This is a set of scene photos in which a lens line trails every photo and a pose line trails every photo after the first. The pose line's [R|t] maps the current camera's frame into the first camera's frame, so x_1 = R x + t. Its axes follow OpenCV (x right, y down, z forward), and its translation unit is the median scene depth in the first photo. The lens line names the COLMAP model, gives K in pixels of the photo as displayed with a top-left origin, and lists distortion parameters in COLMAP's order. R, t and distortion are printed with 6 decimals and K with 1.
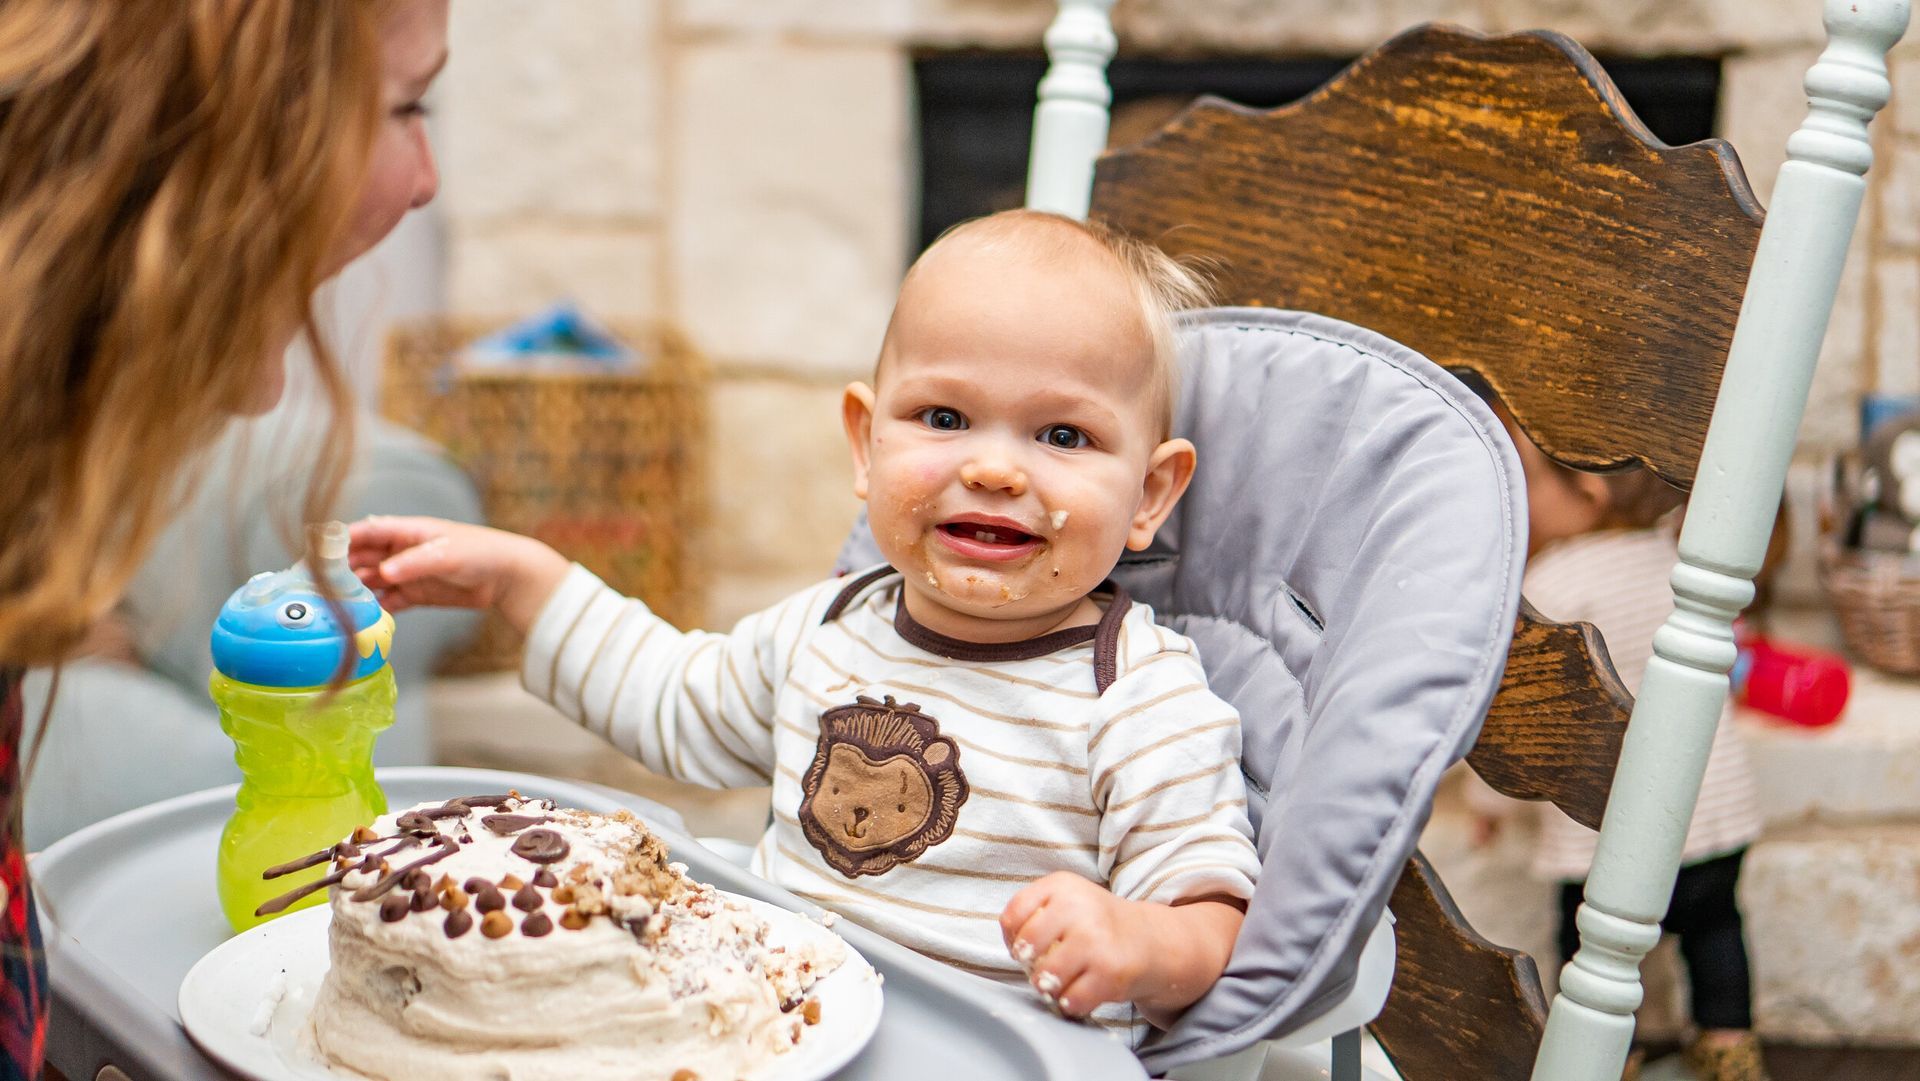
lens RADIAL K [[2898.4, 0, 956.9], [0, 2898.4, 533.1], [0, 0, 1]] dist [0.010814, 0.000000]
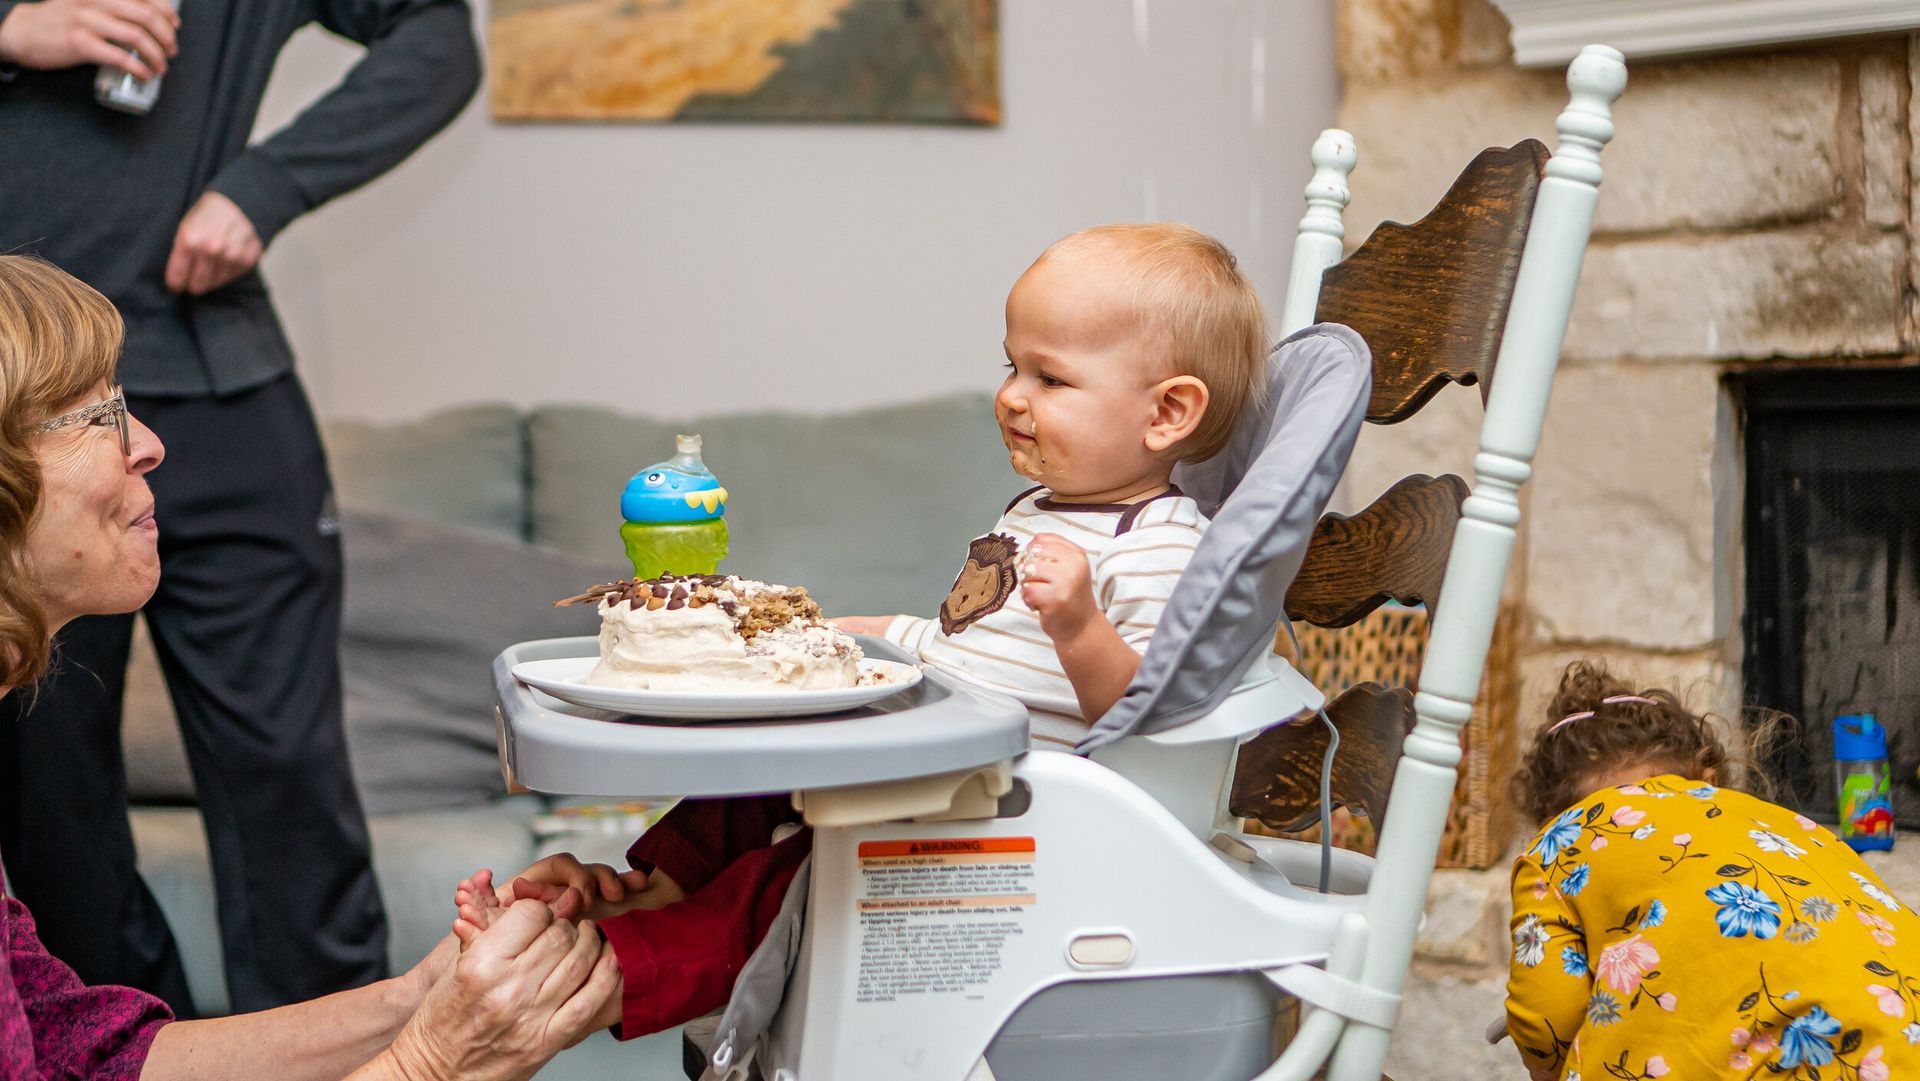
lens RADIAL K [[3072.3, 0, 1002.3], [0, 3072.3, 552.5], [0, 0, 1]] dist [0.003897, 0.000000]
pose [[0.898407, -0.006561, -0.439114, 0.640922], [-0.070247, 0.984867, -0.158439, 0.290471], [0.433508, 0.173189, 0.884351, -0.426299]]
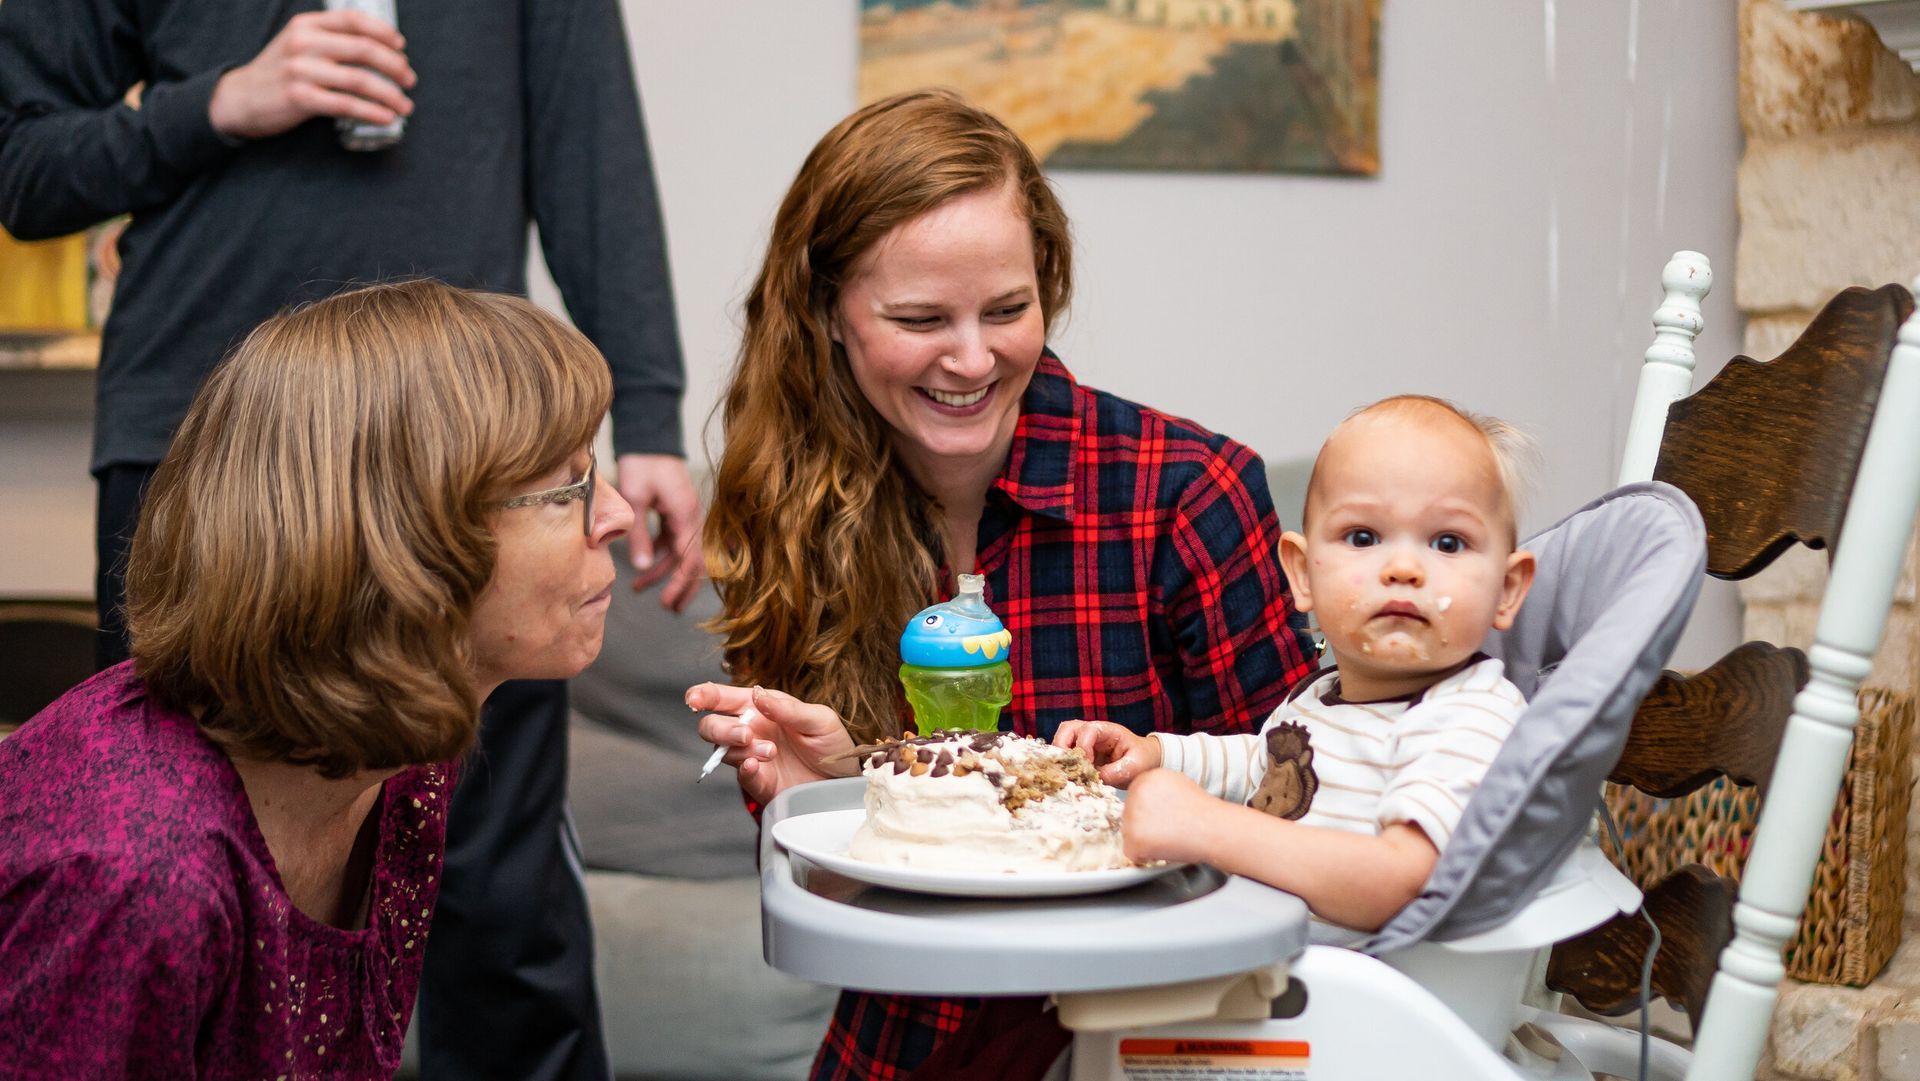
lens RADIAL K [[3072.3, 0, 1001.4], [0, 3072.3, 530.0], [0, 0, 1]] dist [0.003897, 0.000000]
pose [[0.829599, 0.022683, -0.557899, 0.652451], [-0.123283, 0.981956, -0.143398, 0.186933], [0.544580, 0.187742, 0.817426, -0.338447]]
